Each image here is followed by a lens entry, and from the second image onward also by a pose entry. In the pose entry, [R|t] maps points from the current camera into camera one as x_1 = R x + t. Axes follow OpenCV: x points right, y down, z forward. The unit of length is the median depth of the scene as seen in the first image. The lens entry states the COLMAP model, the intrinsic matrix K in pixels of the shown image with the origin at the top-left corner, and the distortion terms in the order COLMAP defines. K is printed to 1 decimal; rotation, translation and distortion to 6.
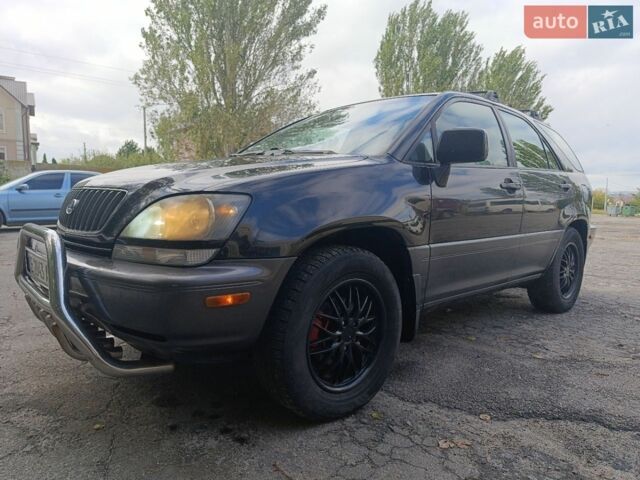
lens RADIAL K [[429.9, 0, 317.8], [0, 429.9, 237.8], [0, 0, 1]] dist [-0.000455, 0.004687]
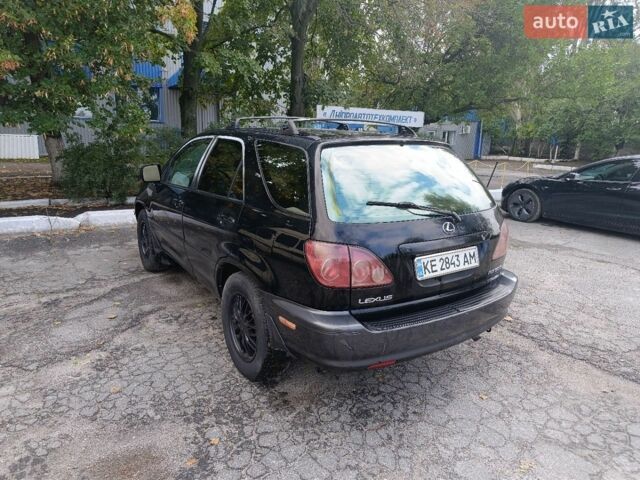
lens RADIAL K [[429.9, 0, 317.8], [0, 429.9, 237.8], [0, 0, 1]] dist [-0.000455, 0.004687]
pose [[-0.138087, 0.214252, -0.966969, 1.288198], [-0.117985, 0.965811, 0.230844, -0.276216], [0.983367, 0.145964, -0.108087, 1.191125]]
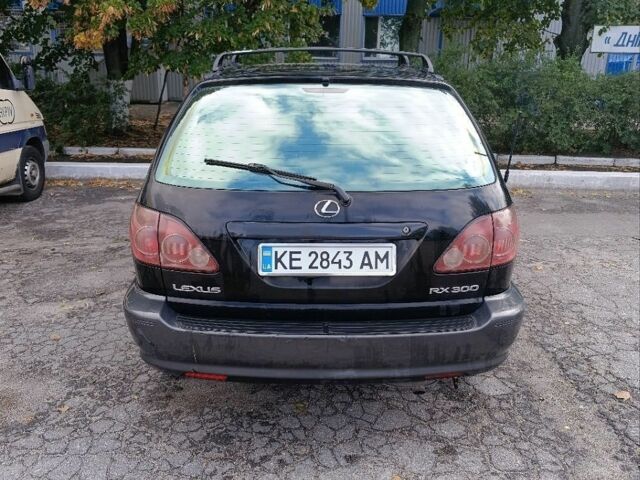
lens RADIAL K [[569.9, 0, 320.0], [0, 569.9, 240.0], [0, 0, 1]] dist [0.010459, -0.014027]
pose [[-0.659282, 0.196623, -0.725732, 1.049529], [-0.084945, 0.939546, 0.331718, -0.326213], [0.747082, 0.280343, -0.602724, 1.683233]]
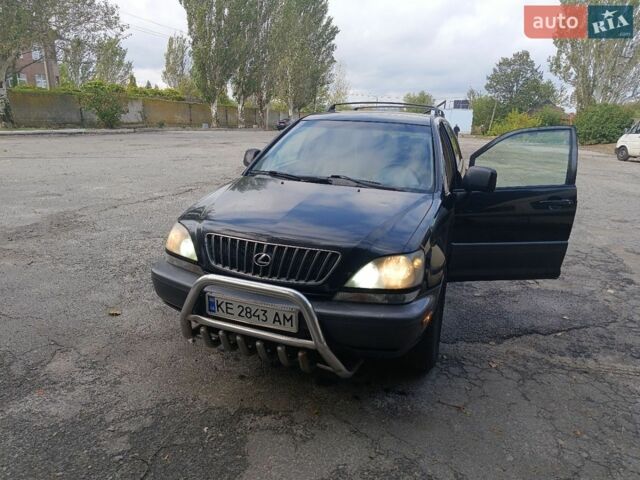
lens RADIAL K [[424.4, 0, 317.7], [0, 424.4, 238.8], [0, 0, 1]] dist [0.007392, 0.001925]
pose [[0.895728, -0.116675, 0.429020, -0.485123], [0.028899, 0.978191, 0.205687, -0.194477], [-0.443662, -0.171841, 0.879565, -0.072041]]
